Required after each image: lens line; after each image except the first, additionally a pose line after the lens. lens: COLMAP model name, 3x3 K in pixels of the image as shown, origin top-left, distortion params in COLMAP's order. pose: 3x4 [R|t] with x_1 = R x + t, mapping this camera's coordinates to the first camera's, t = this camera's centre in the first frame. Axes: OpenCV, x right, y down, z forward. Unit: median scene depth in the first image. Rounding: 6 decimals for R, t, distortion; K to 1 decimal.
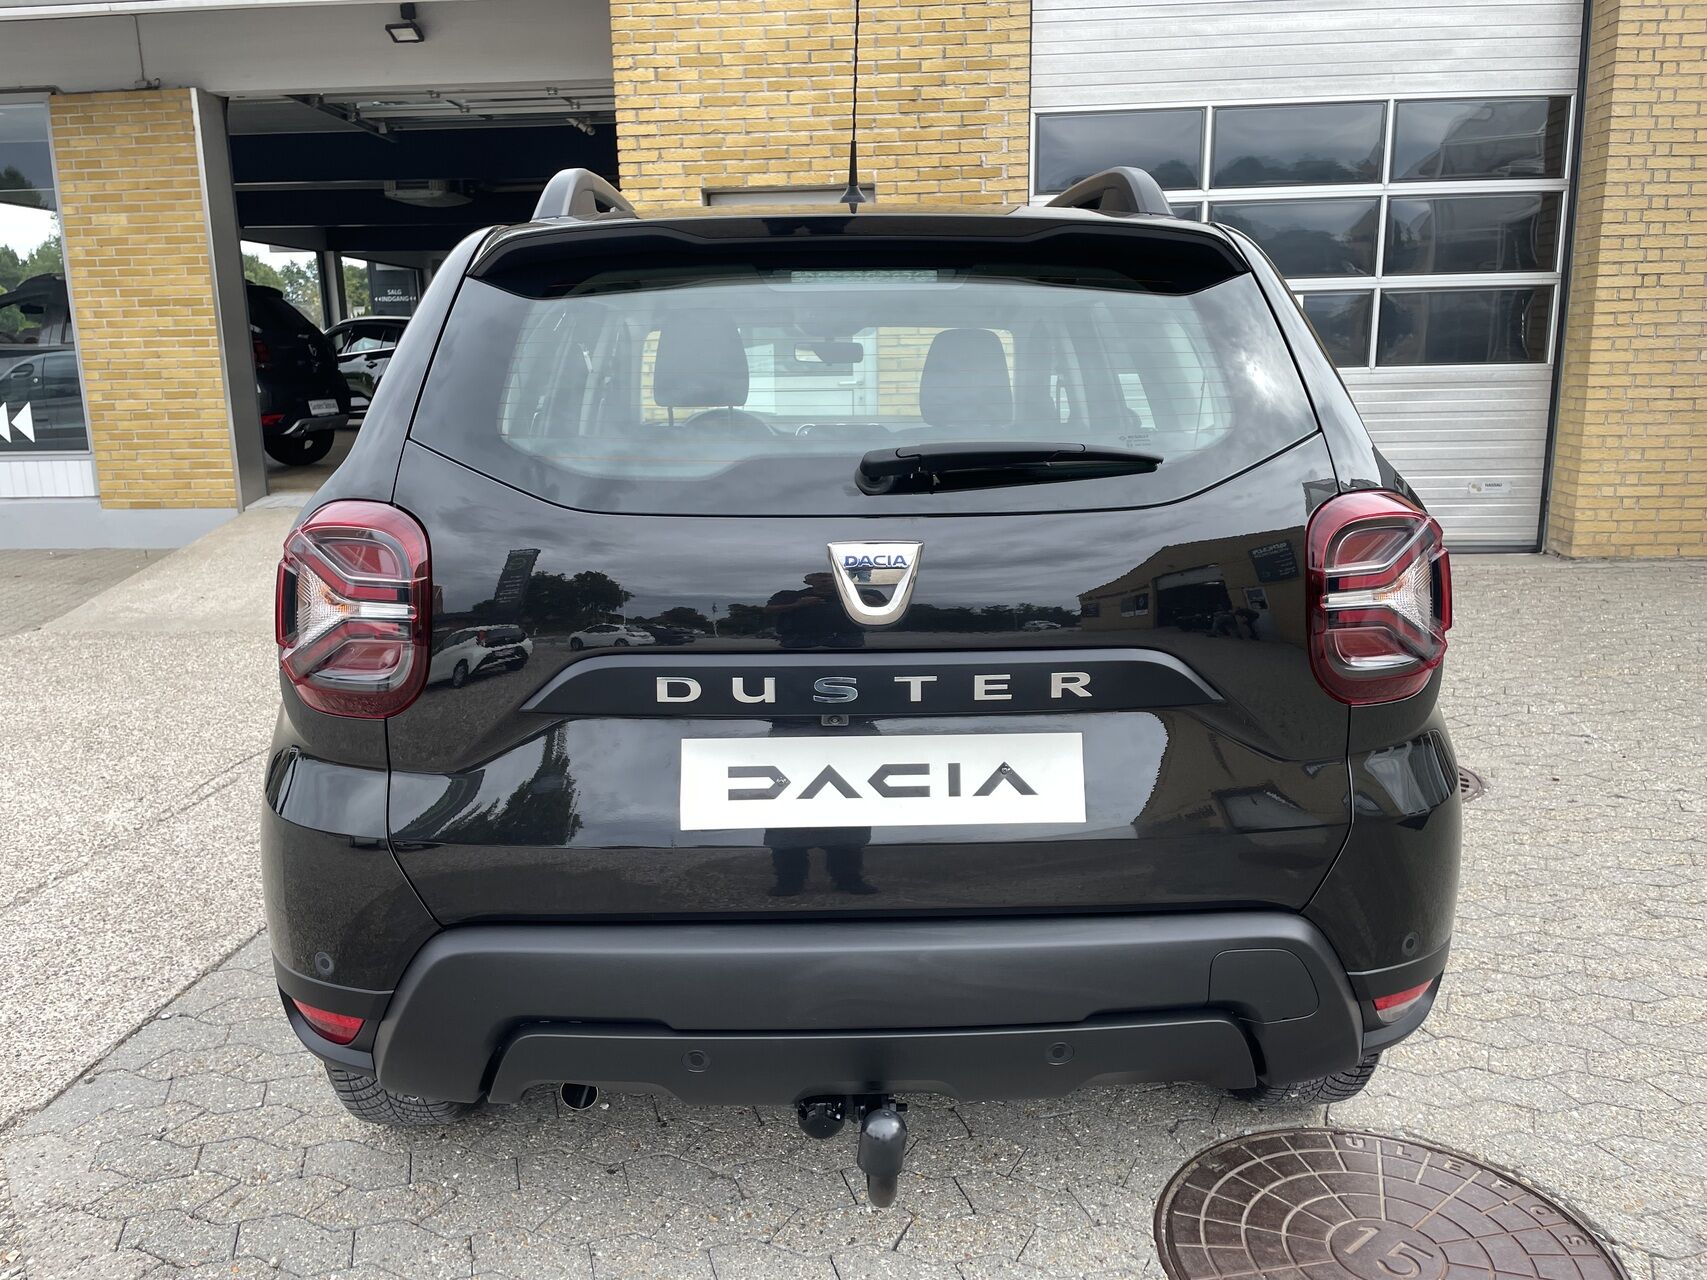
lens RADIAL K [[1292.4, 0, 853.5], [0, 1292.4, 640.0], [0, 0, 1]] dist [0.085738, -0.110464]
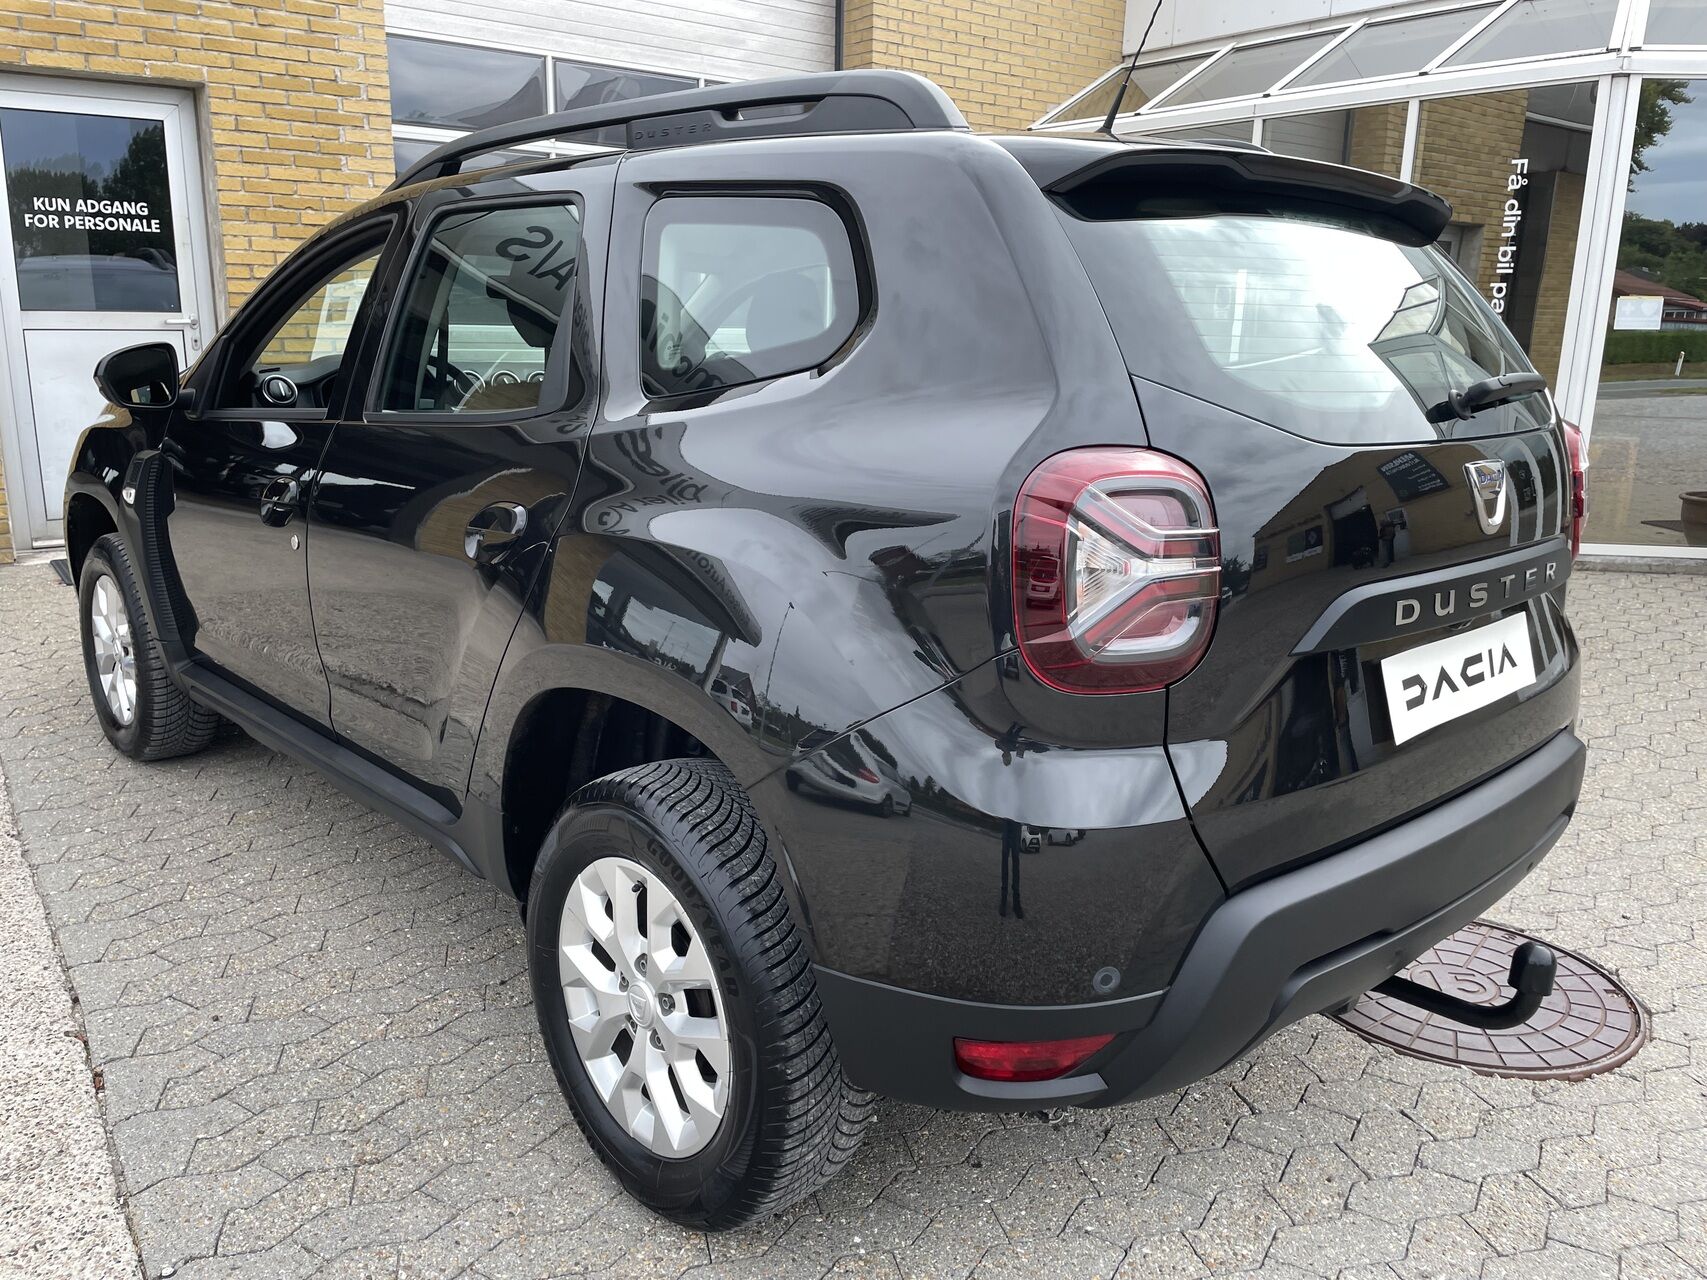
lens RADIAL K [[1292.4, 0, 853.5], [0, 1292.4, 640.0], [0, 0, 1]] dist [0.085738, -0.110464]
pose [[0.748927, -0.129782, 0.649819, -0.275068], [0.110924, 0.991350, 0.070151, -0.014846], [-0.653302, 0.019543, 0.756845, 0.116243]]
